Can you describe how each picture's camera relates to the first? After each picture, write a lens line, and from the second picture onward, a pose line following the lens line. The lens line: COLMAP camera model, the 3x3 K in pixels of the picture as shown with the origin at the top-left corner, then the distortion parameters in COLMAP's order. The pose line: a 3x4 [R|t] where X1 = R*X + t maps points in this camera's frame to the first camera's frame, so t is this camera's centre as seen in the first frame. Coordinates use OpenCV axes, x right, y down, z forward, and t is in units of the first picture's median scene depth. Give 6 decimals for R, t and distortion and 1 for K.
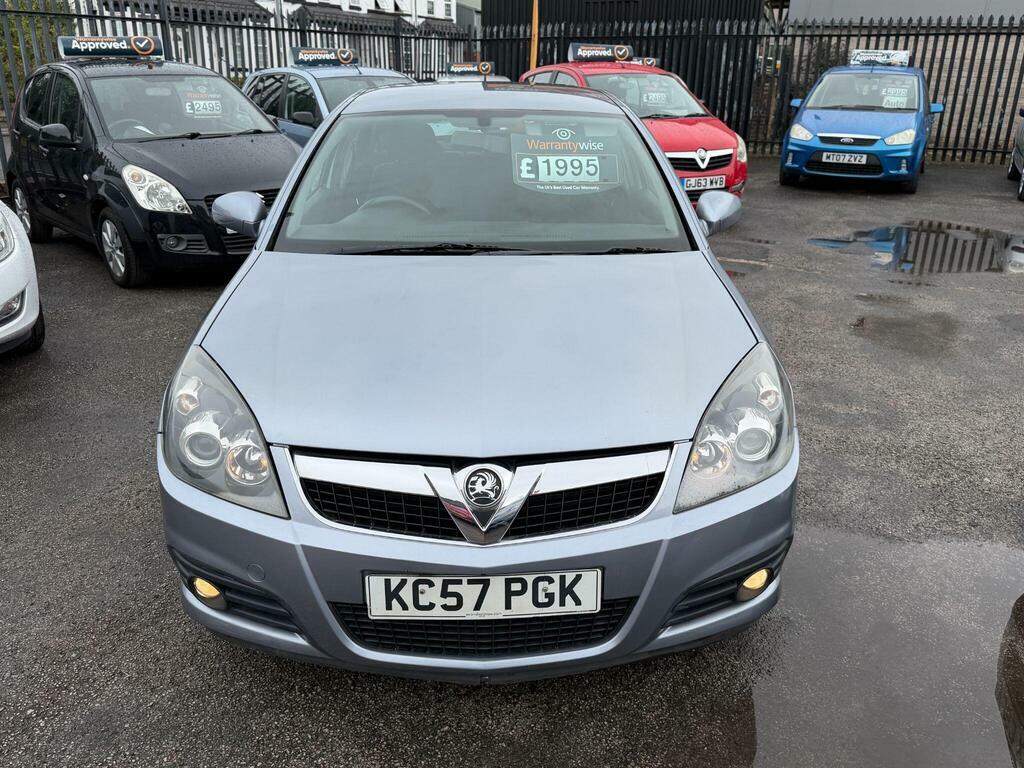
lens RADIAL K [[870.6, 0, 512.0], [0, 870.6, 384.0], [0, 0, 1]] dist [0.038998, -0.067537]
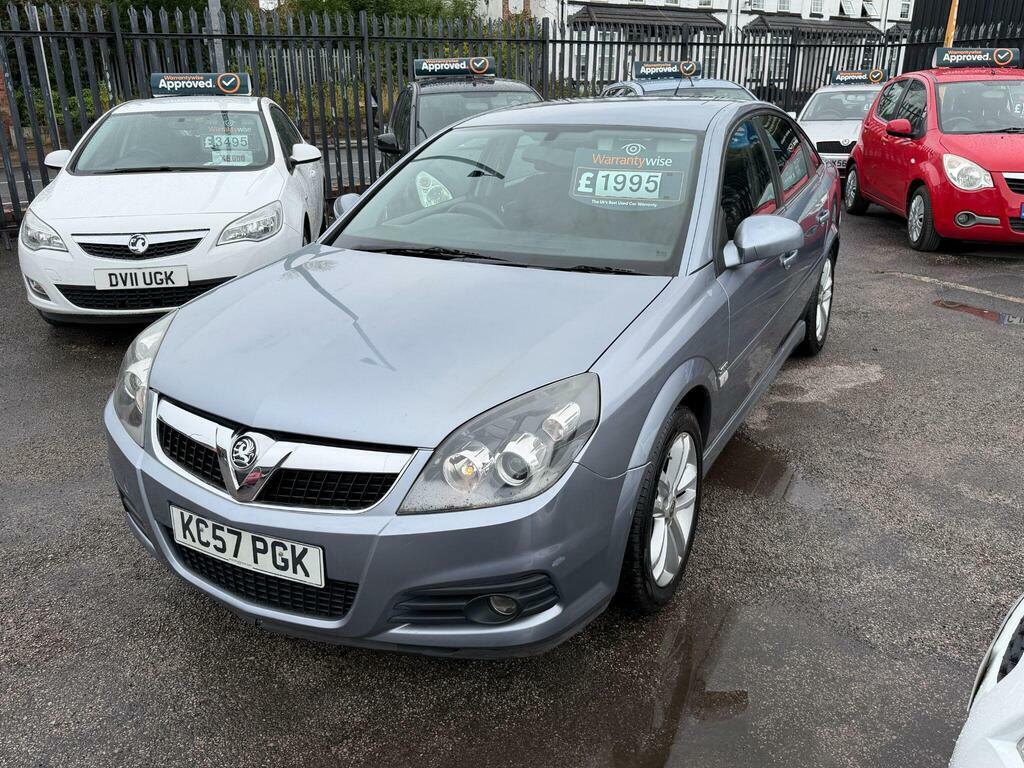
lens RADIAL K [[870.6, 0, 512.0], [0, 870.6, 384.0], [0, 0, 1]] dist [0.038998, -0.067537]
pose [[0.857798, 0.151812, -0.491056, 0.485225], [-0.156865, 0.987128, 0.031157, -0.036476], [0.489465, 0.050303, 0.870571, 0.096153]]
